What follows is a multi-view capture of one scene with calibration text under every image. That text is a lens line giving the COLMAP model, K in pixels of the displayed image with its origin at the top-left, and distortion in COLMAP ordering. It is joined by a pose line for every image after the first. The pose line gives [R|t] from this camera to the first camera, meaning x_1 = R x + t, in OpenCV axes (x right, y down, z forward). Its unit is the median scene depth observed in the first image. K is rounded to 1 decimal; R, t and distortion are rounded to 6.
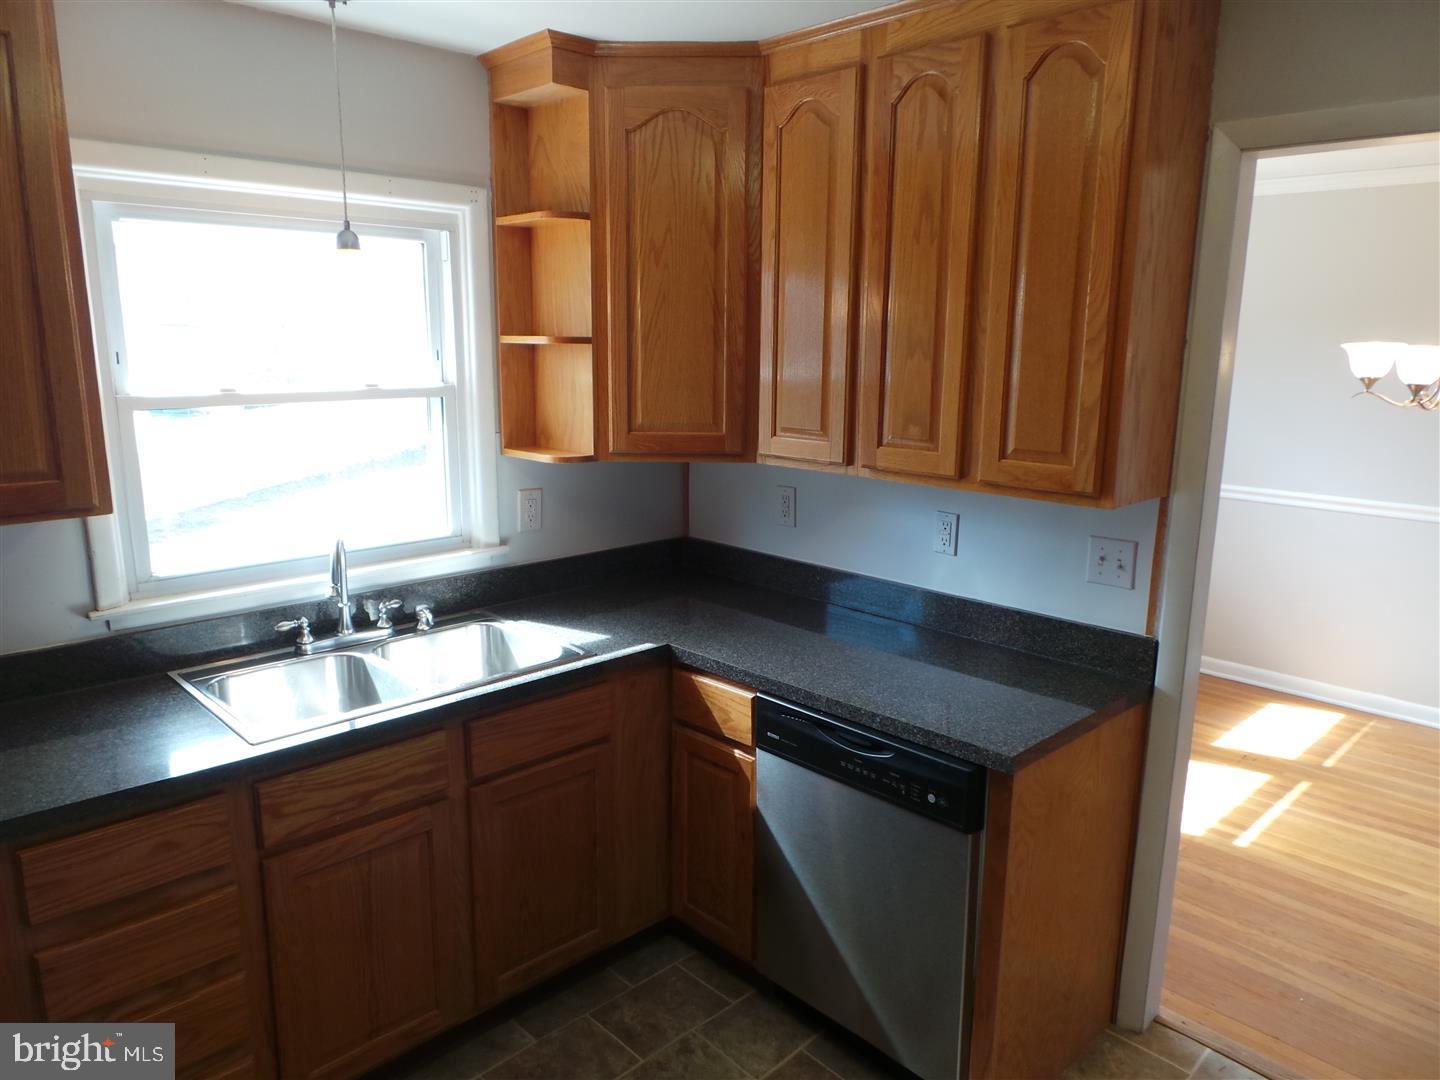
lens RADIAL K [[1009.1, 0, 719.9], [0, 1009.1, 543.4], [0, 0, 1]] dist [0.001718, -0.000858]
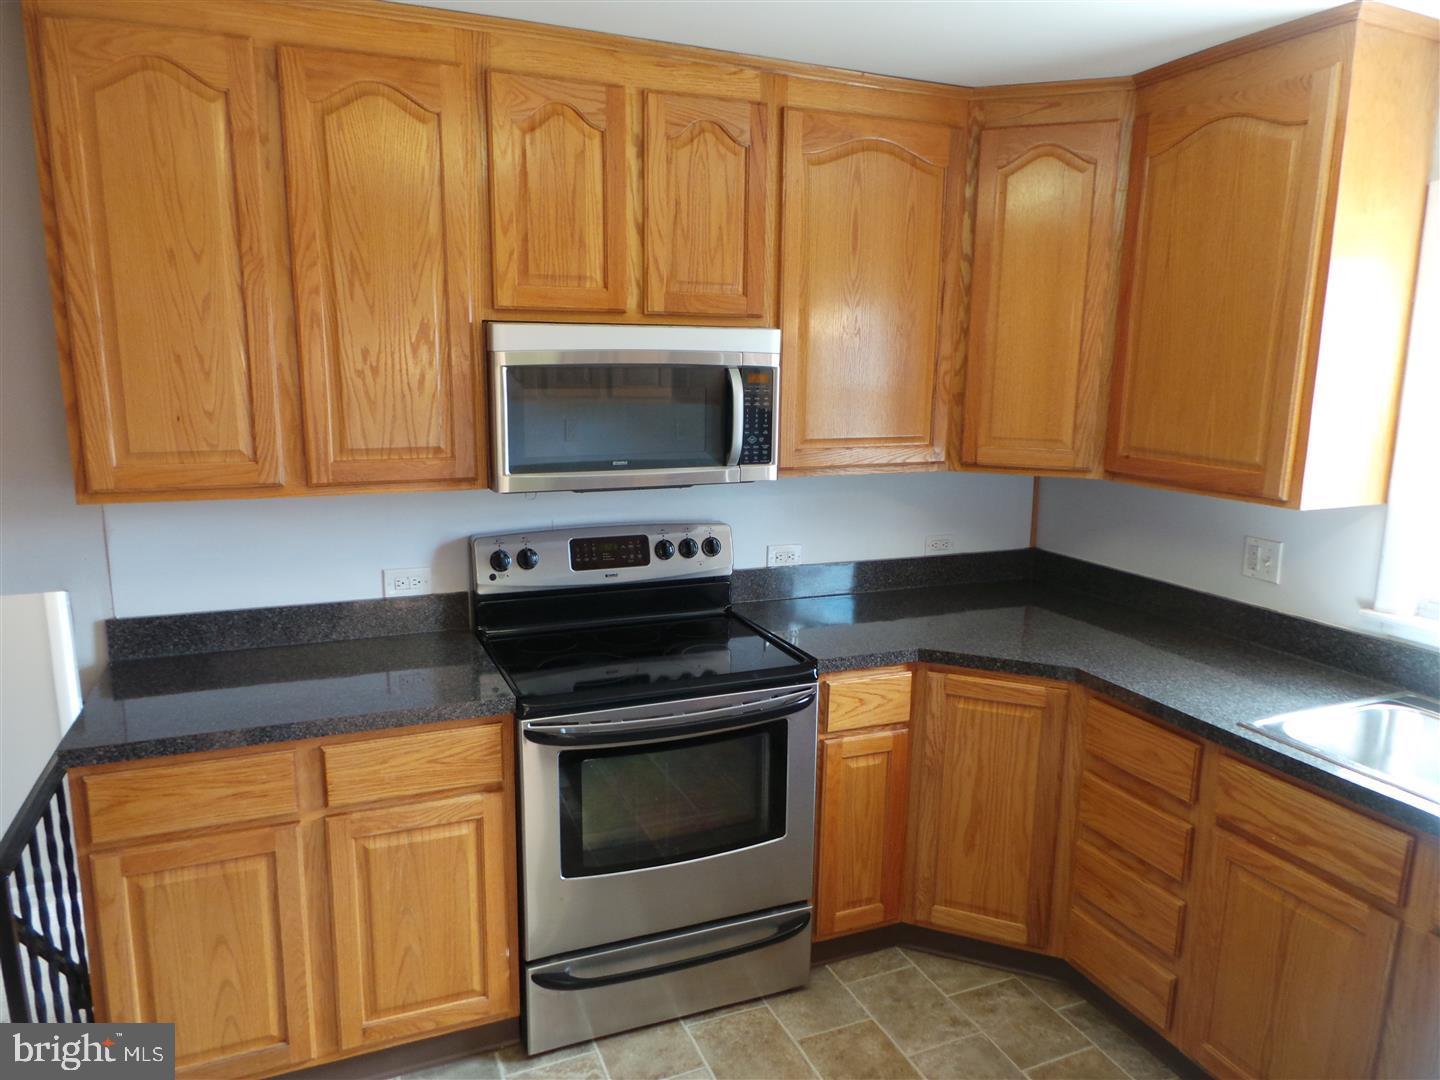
lens RADIAL K [[1009.1, 0, 724.7], [0, 1009.1, 544.0], [0, 0, 1]] dist [0.001718, -0.000858]
pose [[-0.364588, 0.158585, -0.917566, 0.551506], [-0.204710, 0.947634, 0.245121, -0.108847], [0.908388, 0.277203, -0.313032, 0.594584]]
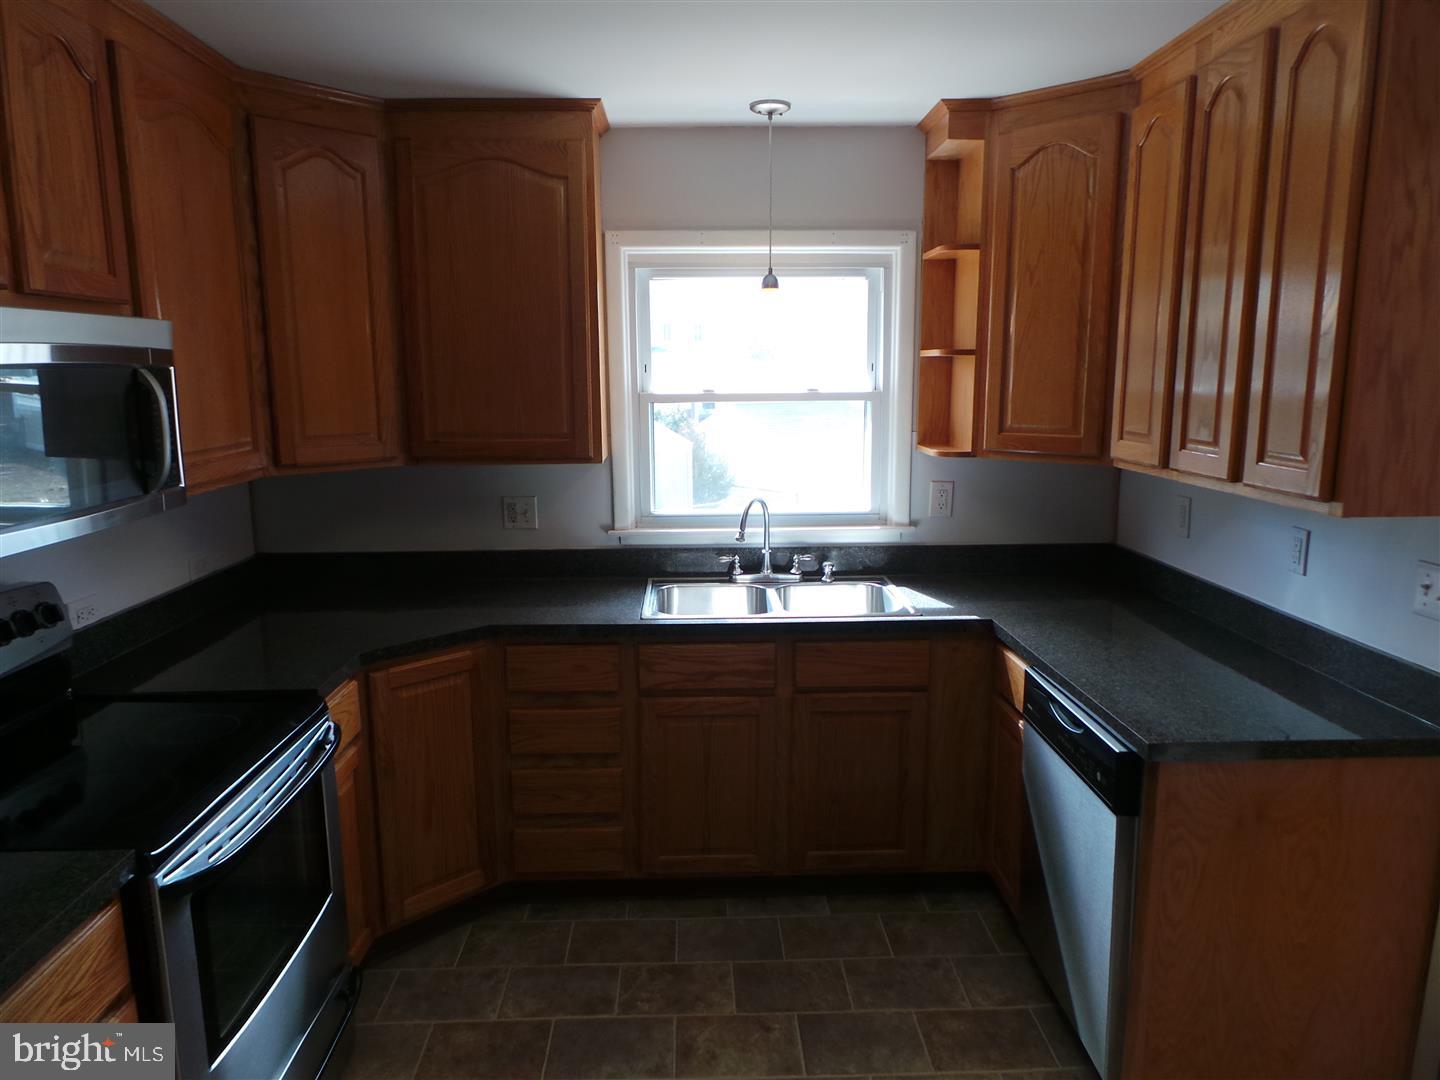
lens RADIAL K [[1009.1, 0, 720.5], [0, 1009.1, 544.1], [0, 0, 1]] dist [0.001718, -0.000858]
pose [[0.741290, 0.103845, -0.663103, 0.468274], [-0.125789, 0.991948, 0.014723, 0.038833], [0.659292, 0.072497, 0.748383, -0.046297]]
